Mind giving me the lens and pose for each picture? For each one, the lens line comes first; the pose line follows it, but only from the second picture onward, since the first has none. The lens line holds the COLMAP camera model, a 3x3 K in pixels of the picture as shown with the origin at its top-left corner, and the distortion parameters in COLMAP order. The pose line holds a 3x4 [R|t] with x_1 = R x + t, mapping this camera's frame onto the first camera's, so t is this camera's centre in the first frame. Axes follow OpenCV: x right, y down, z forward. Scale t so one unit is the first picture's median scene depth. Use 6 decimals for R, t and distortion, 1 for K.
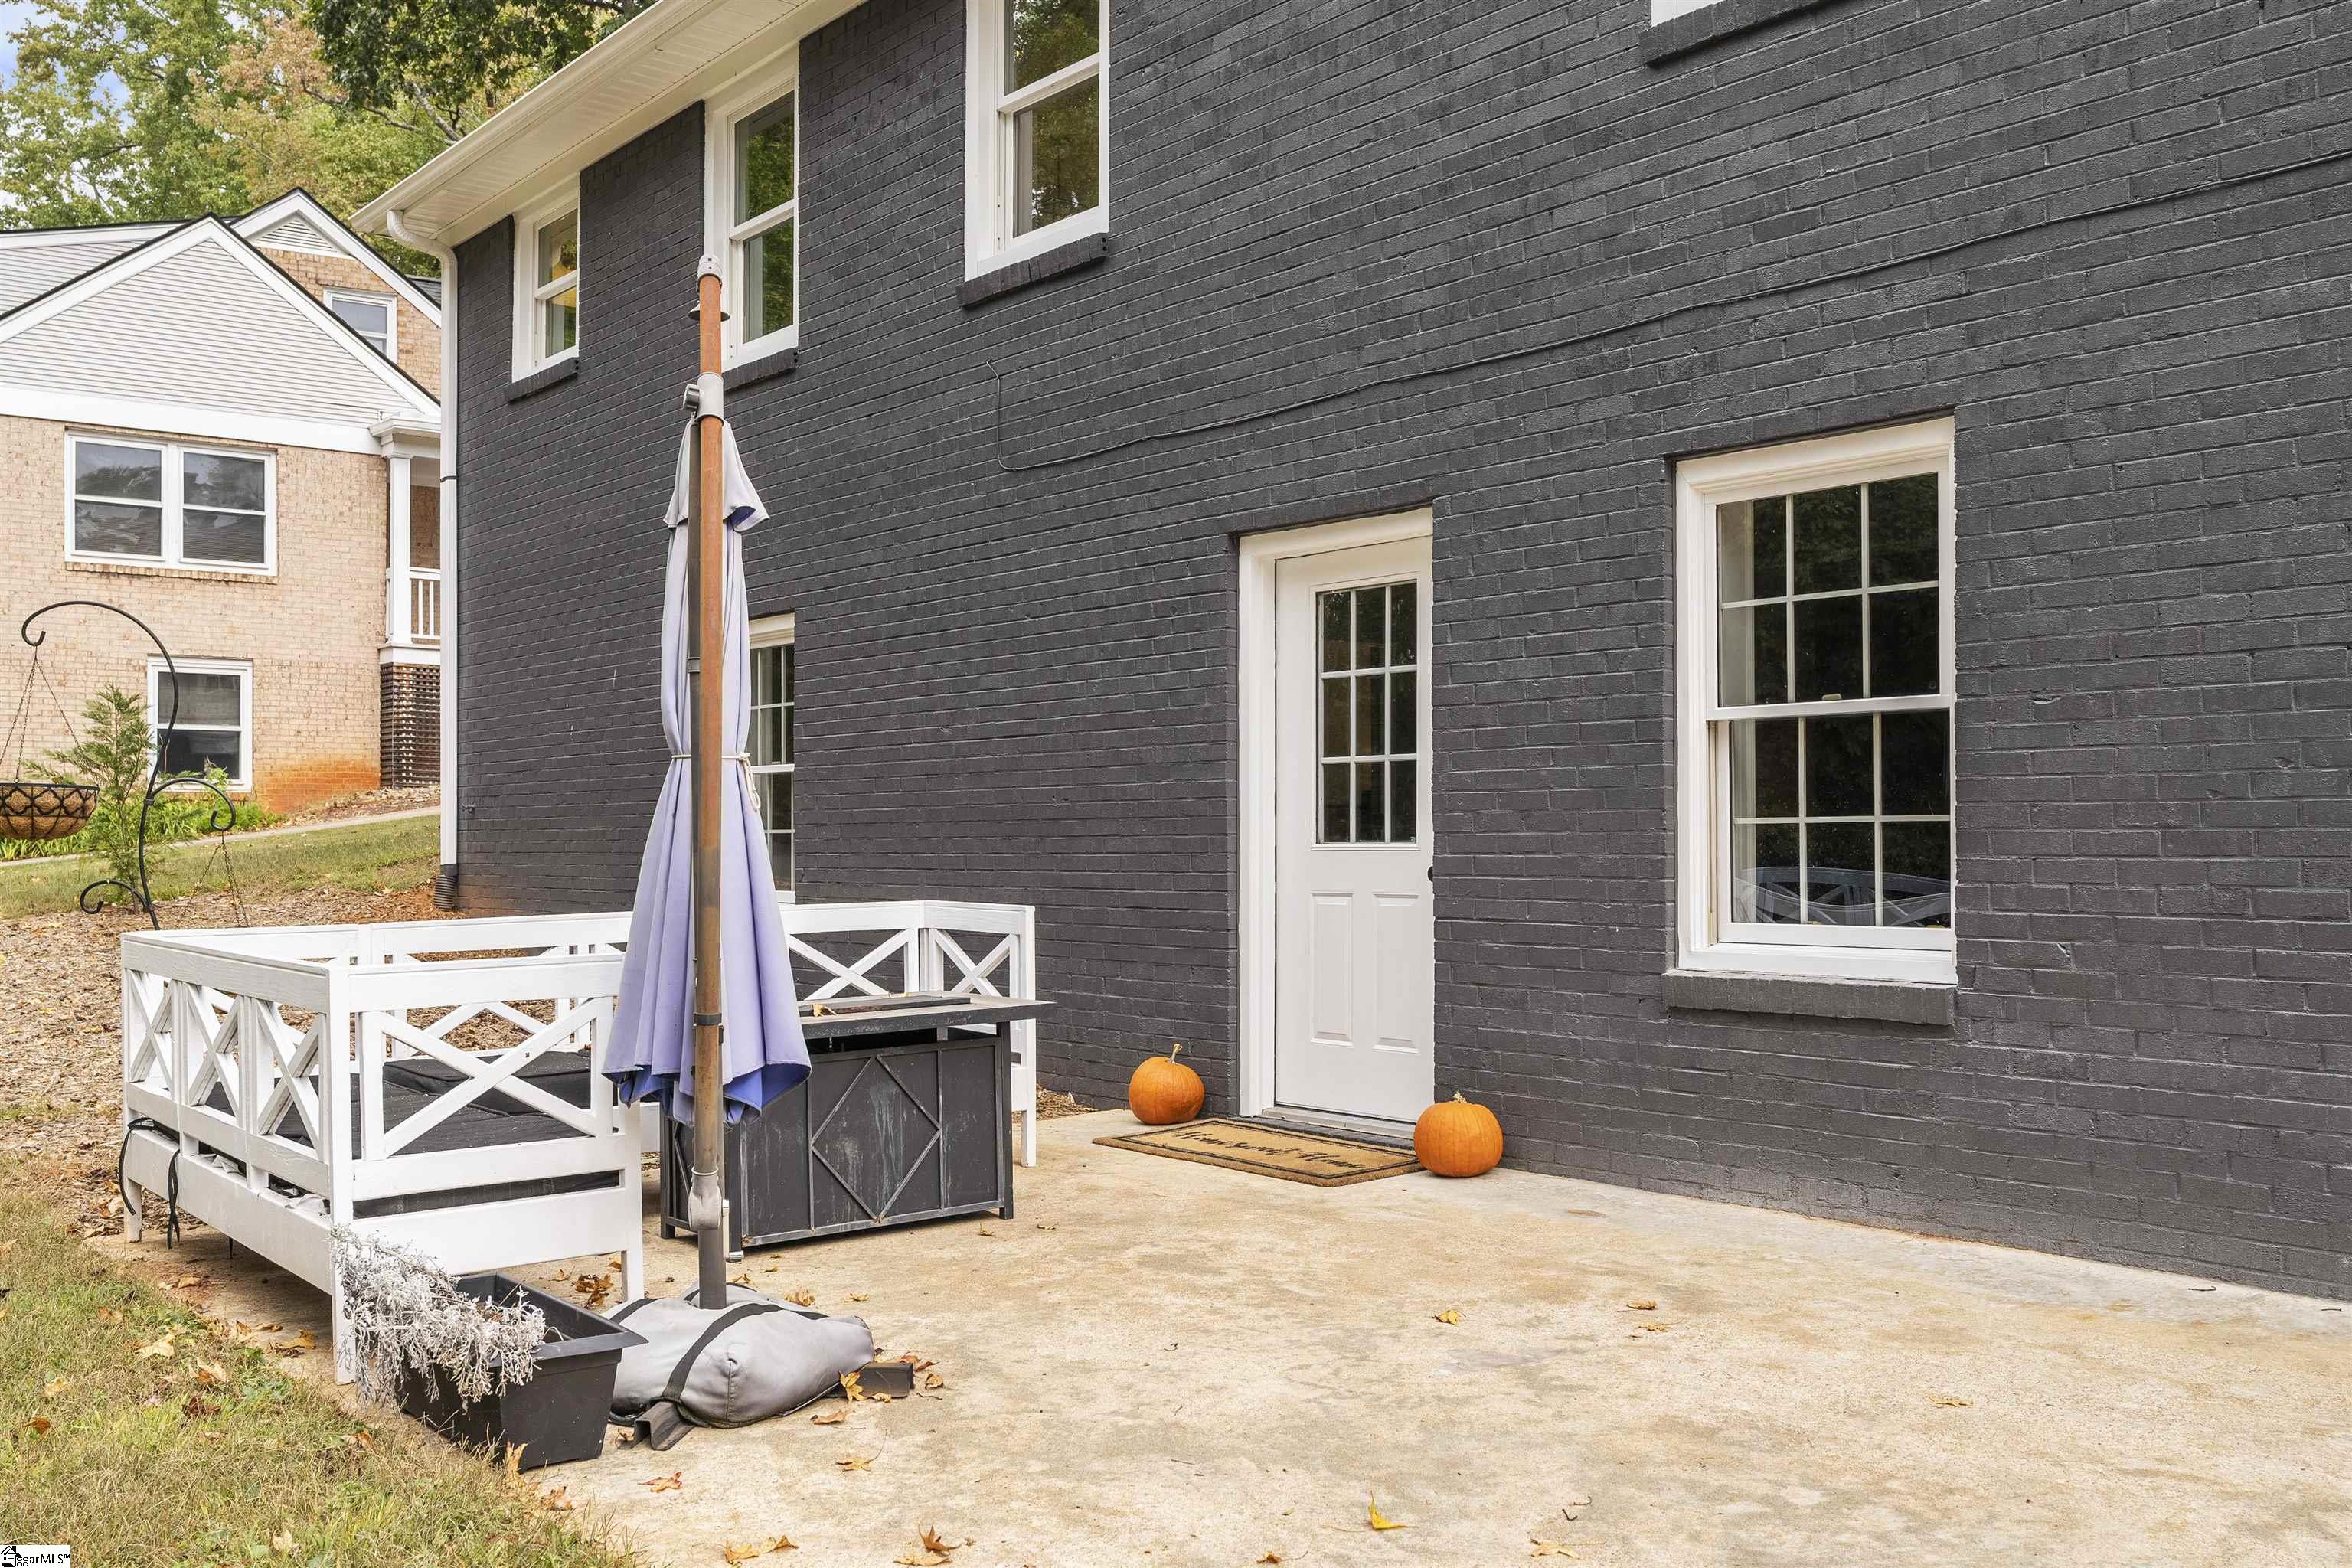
lens RADIAL K [[2063.3, 0, 1175.9], [0, 2063.3, 785.0], [0, 0, 1]] dist [-0.004406, 0.001353]
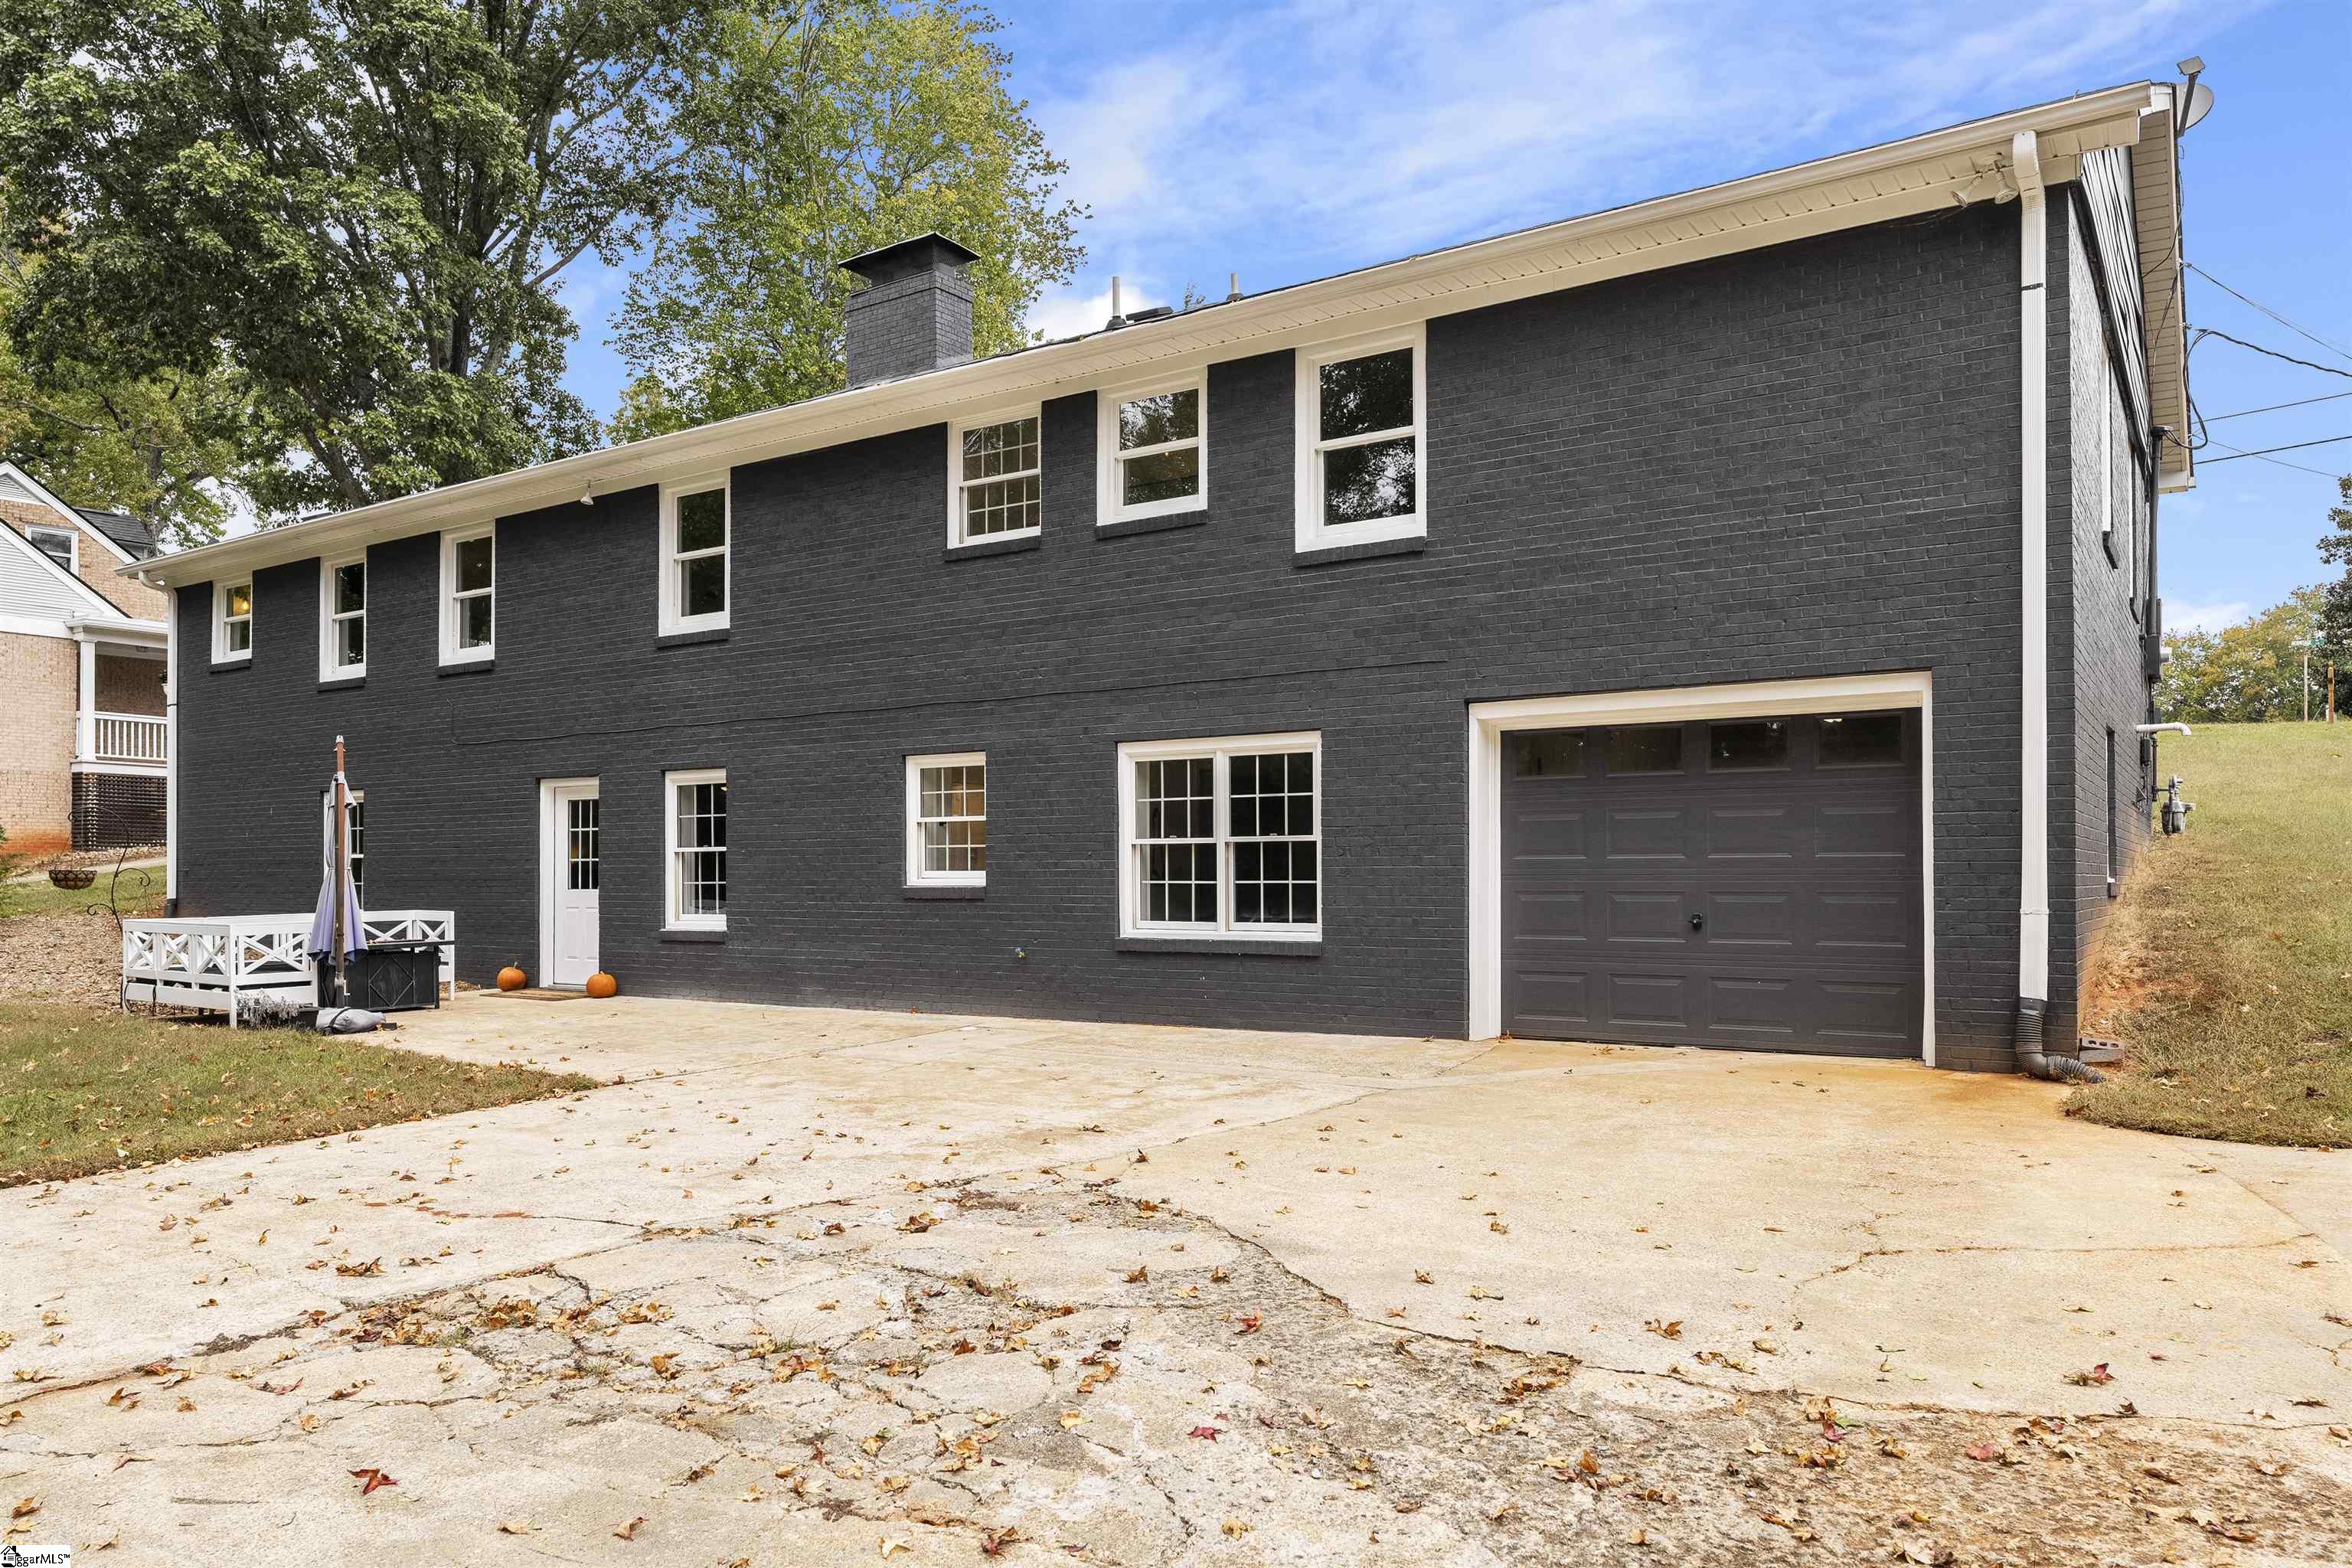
lens RADIAL K [[1585.3, 0, 1156.6], [0, 1585.3, 855.7], [0, 0, 1]] dist [0.000778, -0.002397]
pose [[0.960176, 0.006083, 0.279331, 0.247530], [-0.008973, 0.999919, 0.009071, -0.046723], [-0.279253, -0.011216, 0.960152, -1.369106]]
